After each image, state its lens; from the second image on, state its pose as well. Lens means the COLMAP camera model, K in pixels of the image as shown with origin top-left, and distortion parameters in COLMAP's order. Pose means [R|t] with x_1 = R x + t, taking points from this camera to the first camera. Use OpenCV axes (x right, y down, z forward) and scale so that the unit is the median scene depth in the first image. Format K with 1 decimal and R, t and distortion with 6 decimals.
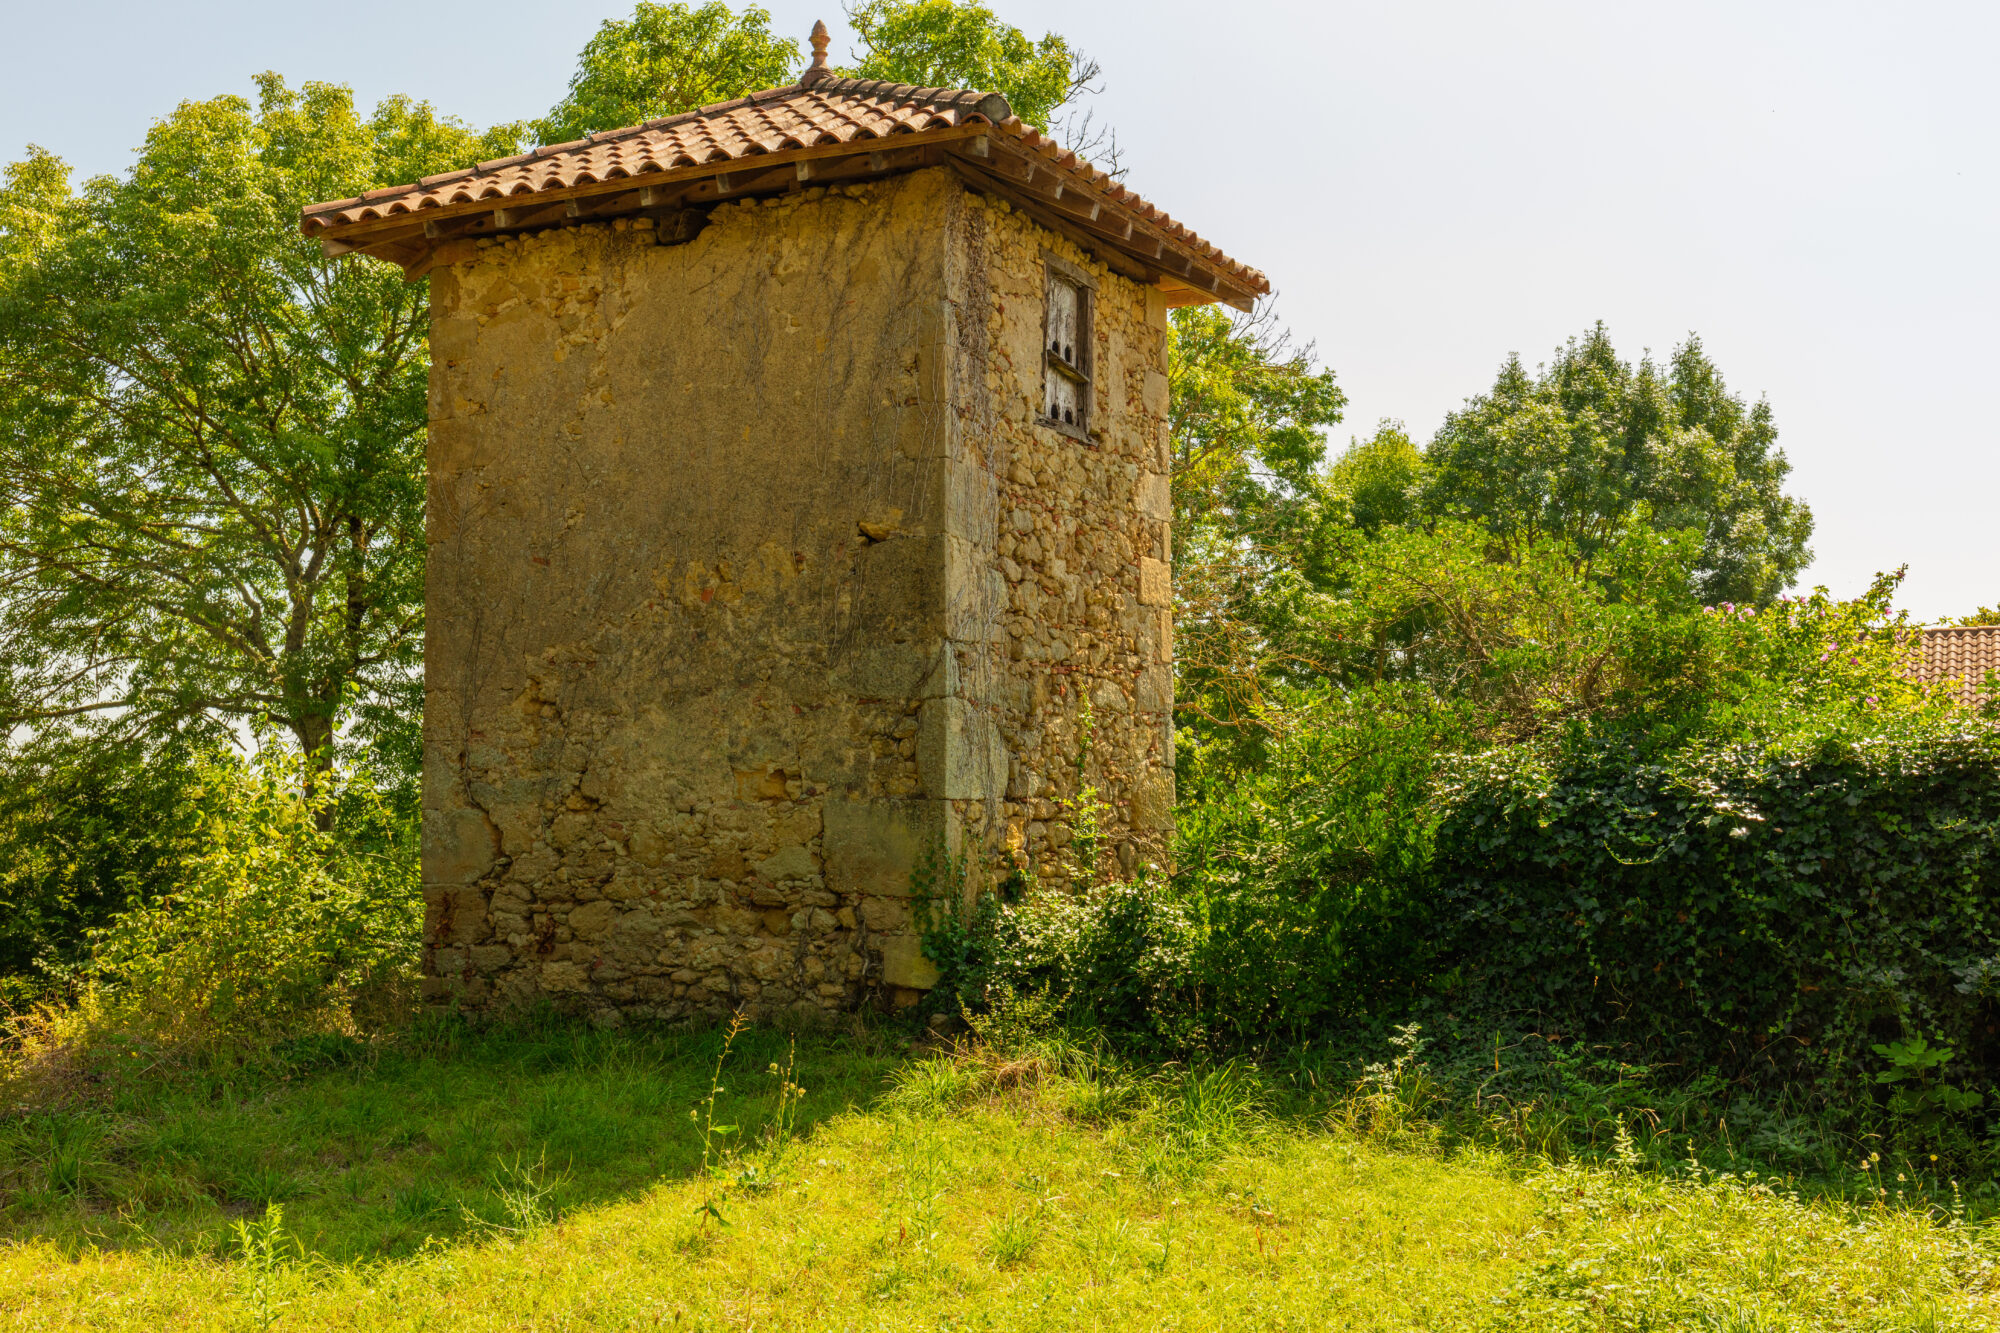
lens RADIAL K [[1895.4, 0, 1000.4], [0, 1895.4, 669.3], [0, 0, 1]] dist [0.003605, 0.000000]
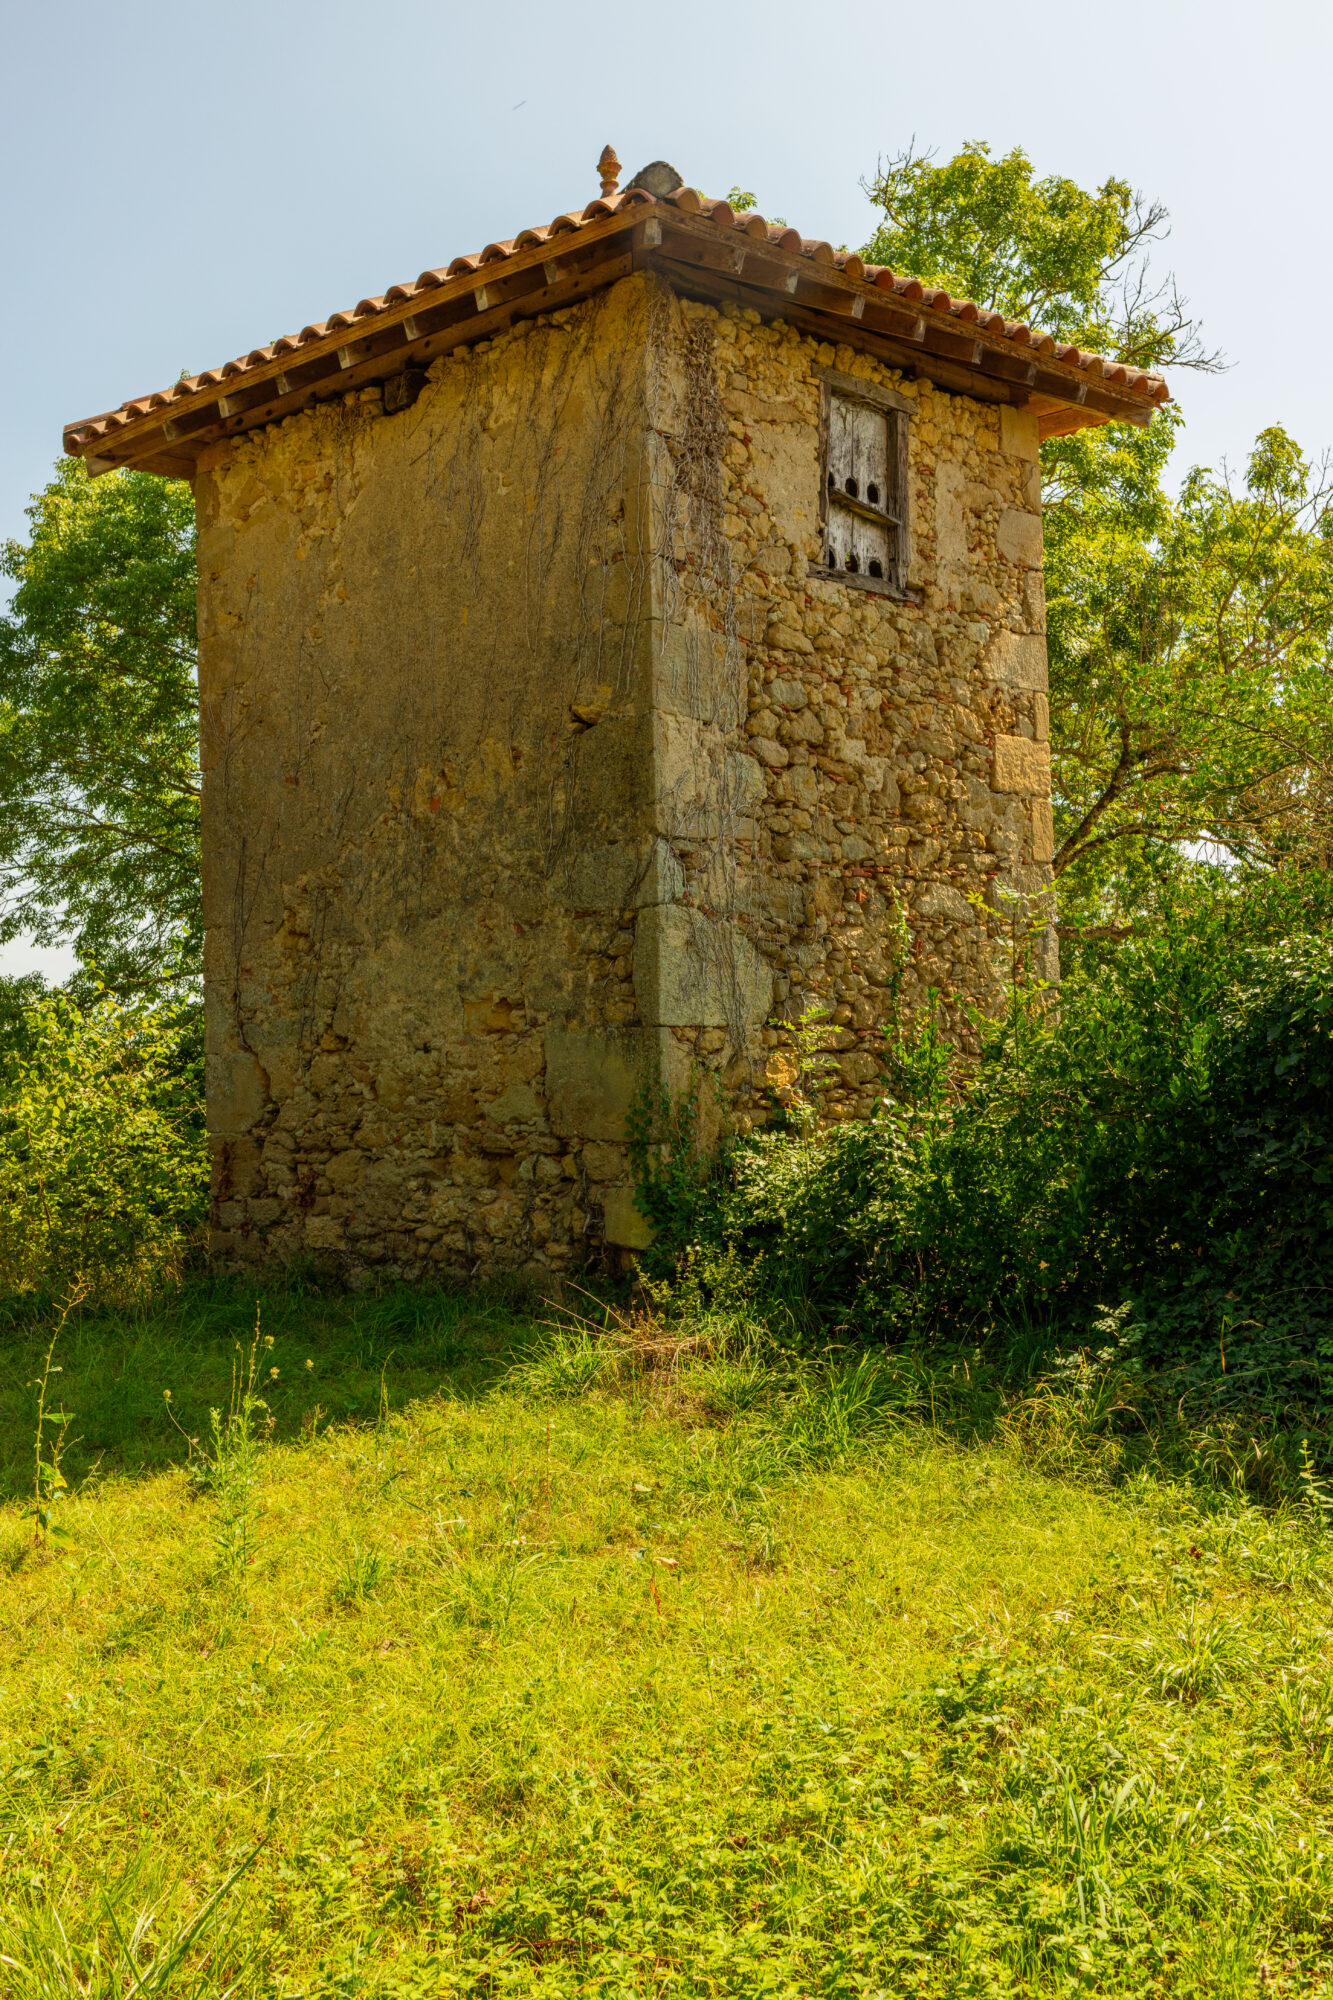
lens RADIAL K [[1895.4, 0, 666.3], [0, 1895.4, 997.5], [0, 0, 1]] dist [0.003605, 0.000000]
pose [[0.951066, -0.029703, -0.307558, 0.216429], [0.040521, 0.998762, 0.028846, 0.029554], [0.306320, -0.039897, 0.951092, 0.186893]]
